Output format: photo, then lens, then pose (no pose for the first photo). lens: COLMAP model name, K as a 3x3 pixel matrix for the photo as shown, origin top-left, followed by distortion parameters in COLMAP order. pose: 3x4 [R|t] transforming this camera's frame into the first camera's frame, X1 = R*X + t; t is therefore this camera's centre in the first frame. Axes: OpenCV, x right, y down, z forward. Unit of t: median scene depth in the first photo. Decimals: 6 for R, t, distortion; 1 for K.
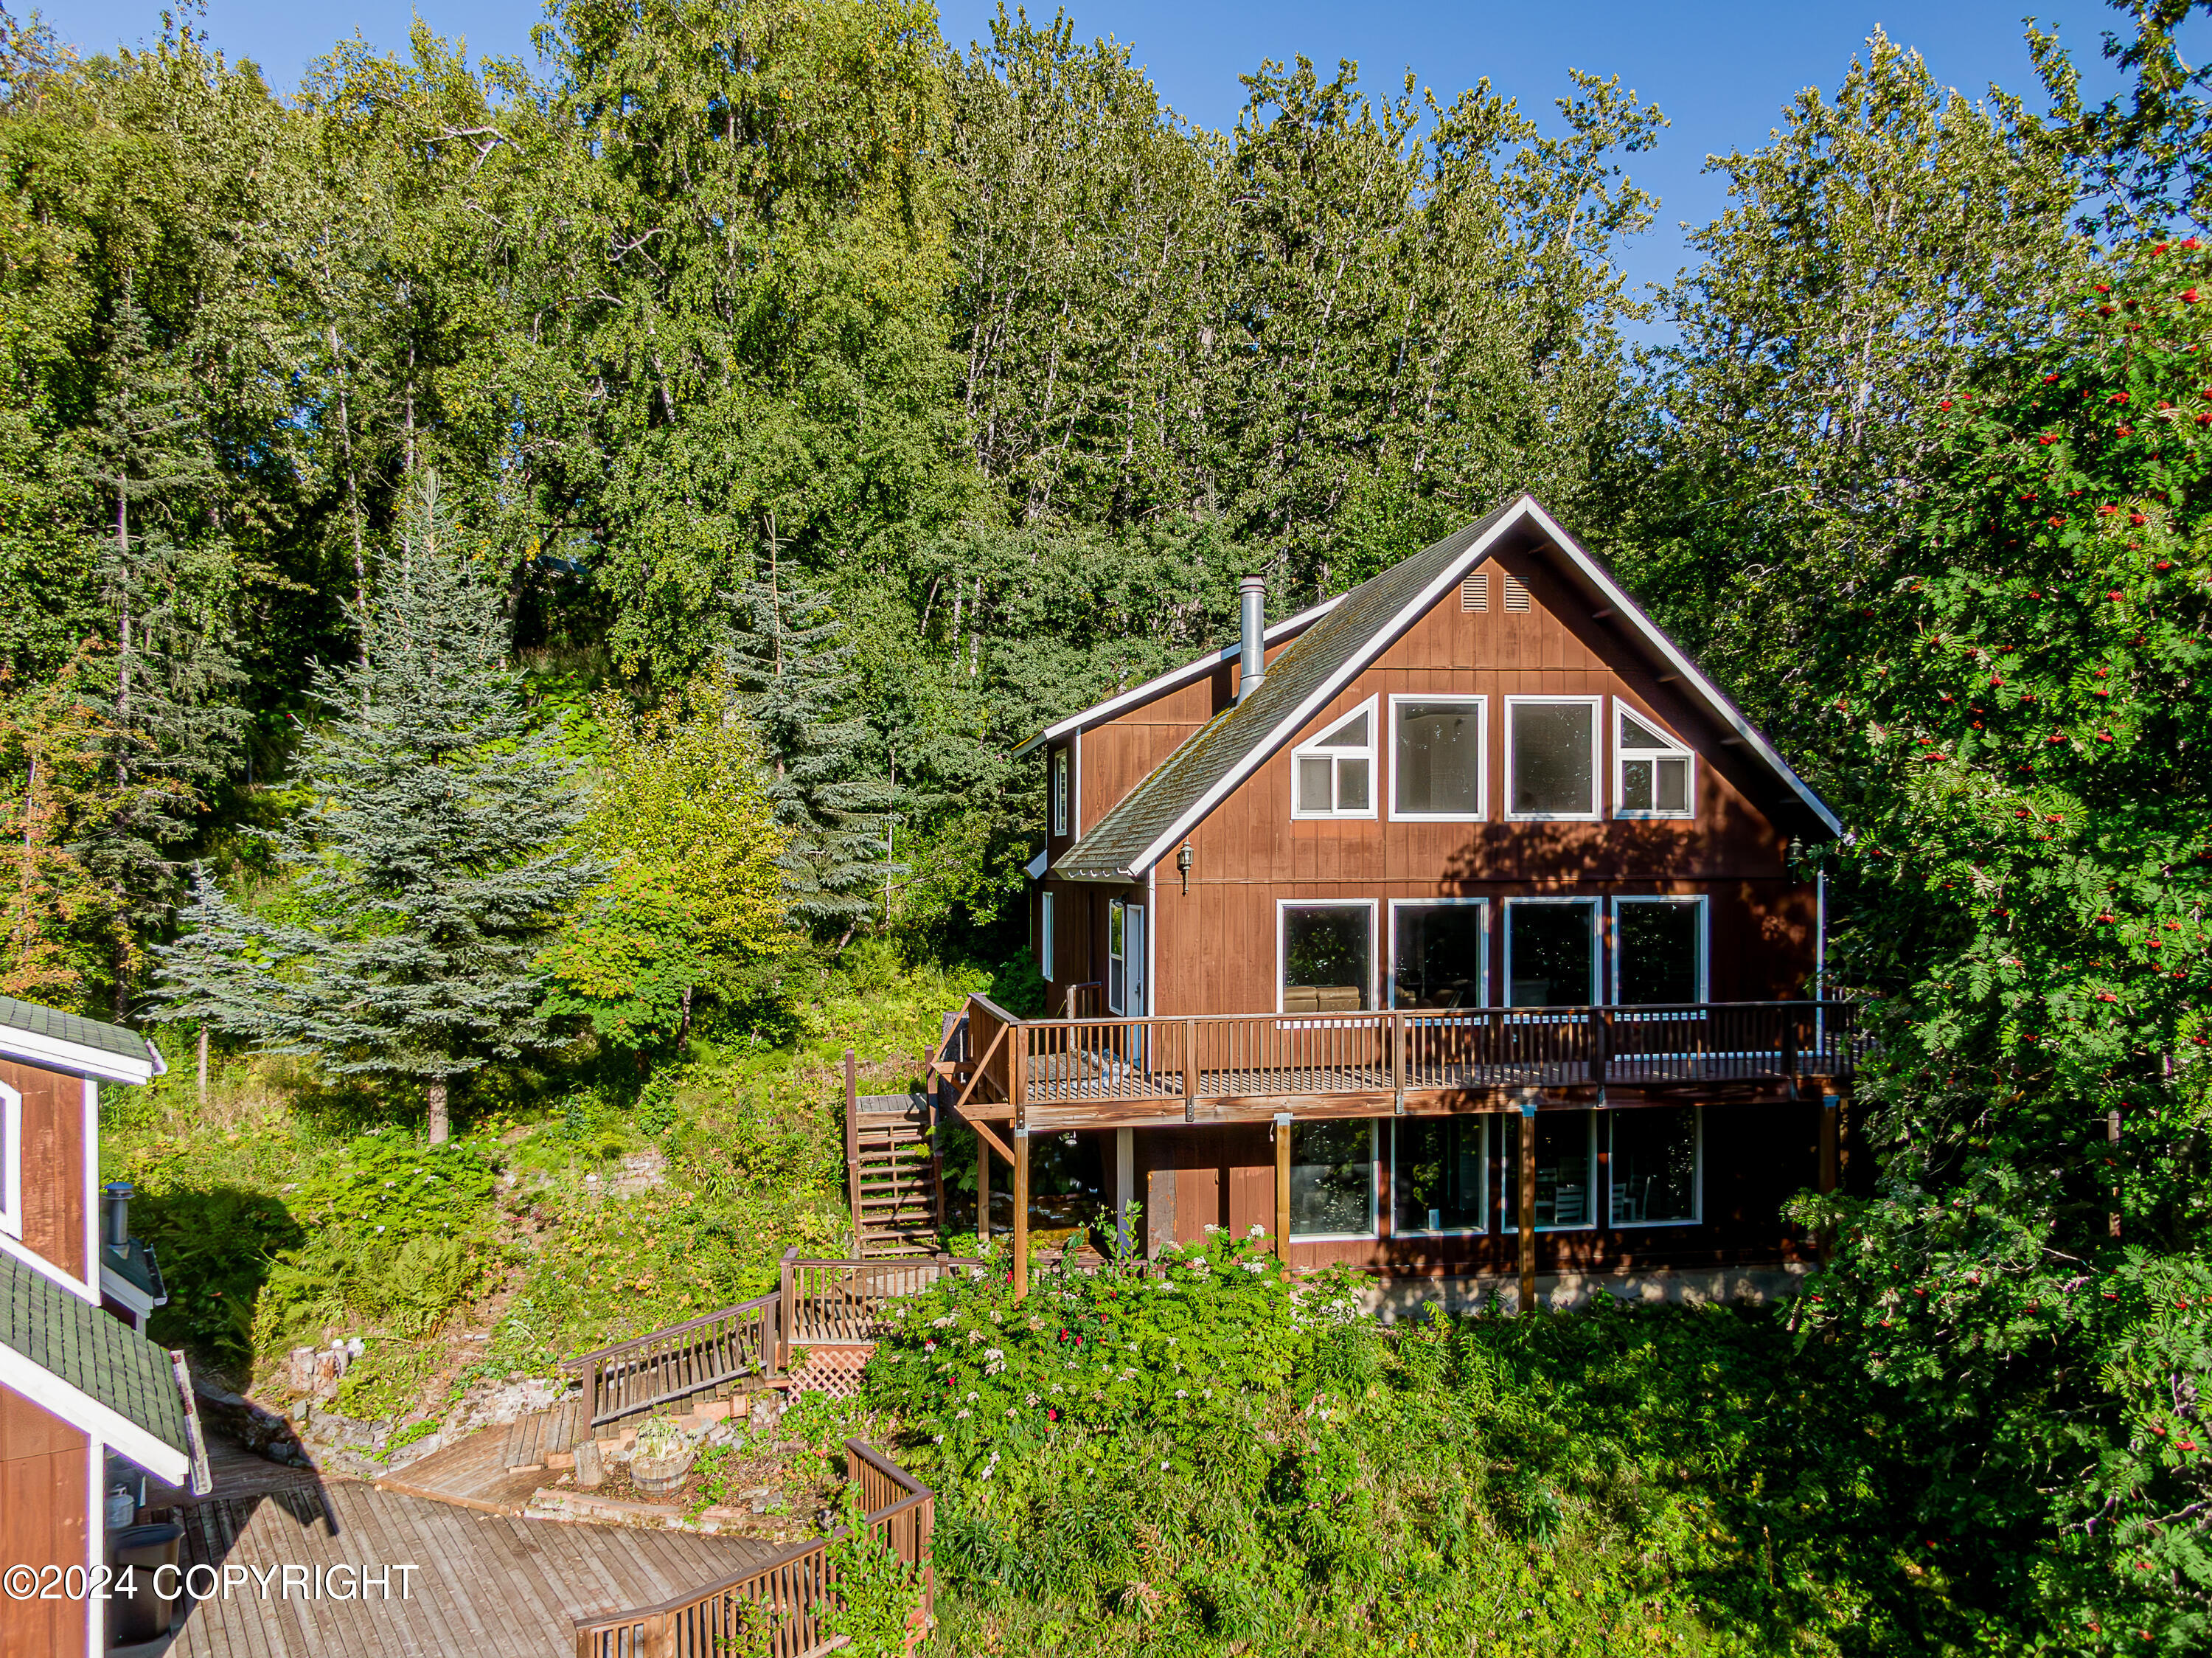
lens RADIAL K [[1623.7, 0, 1115.5], [0, 1623.7, 856.9], [0, 0, 1]] dist [0.052745, -0.060290]
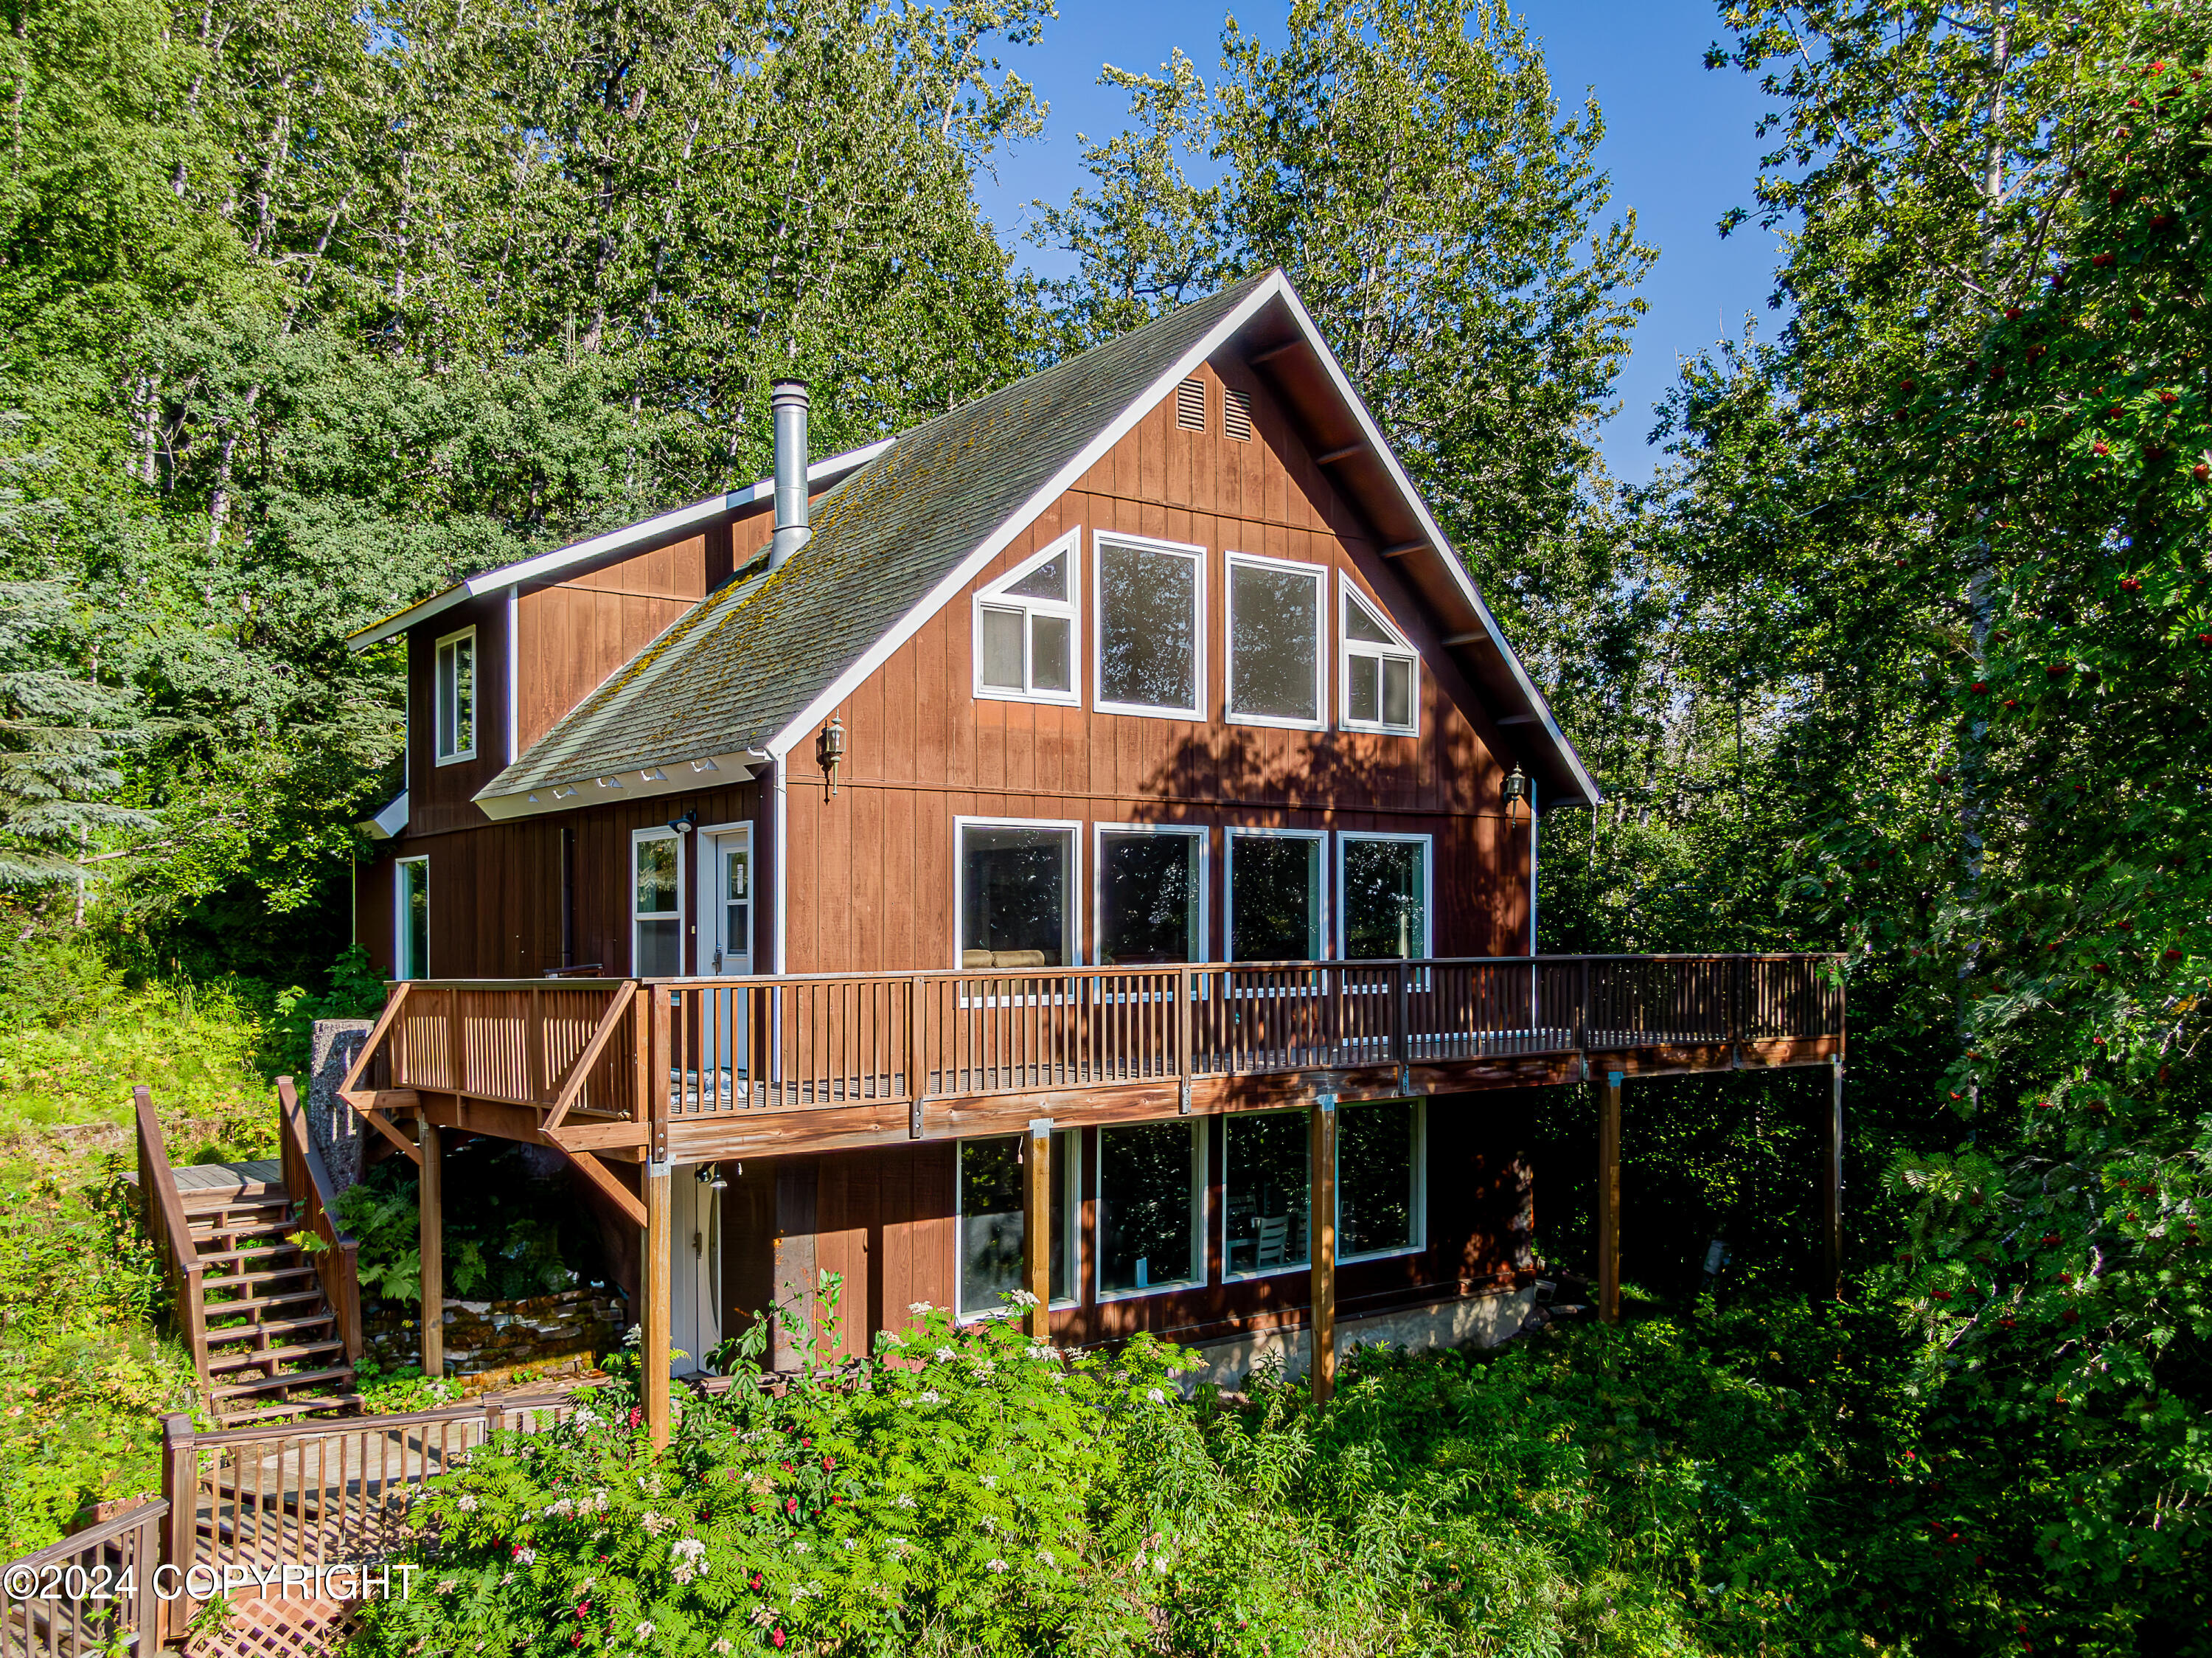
lens RADIAL K [[1821.0, 0, 1111.3], [0, 1821.0, 949.3], [0, 0, 1]] dist [0.014618, 0.004858]
pose [[0.888666, -0.002209, 0.458550, -0.182449], [-0.003480, 0.999927, 0.011562, 0.070615], [-0.458542, -0.011871, 0.888594, 0.294828]]
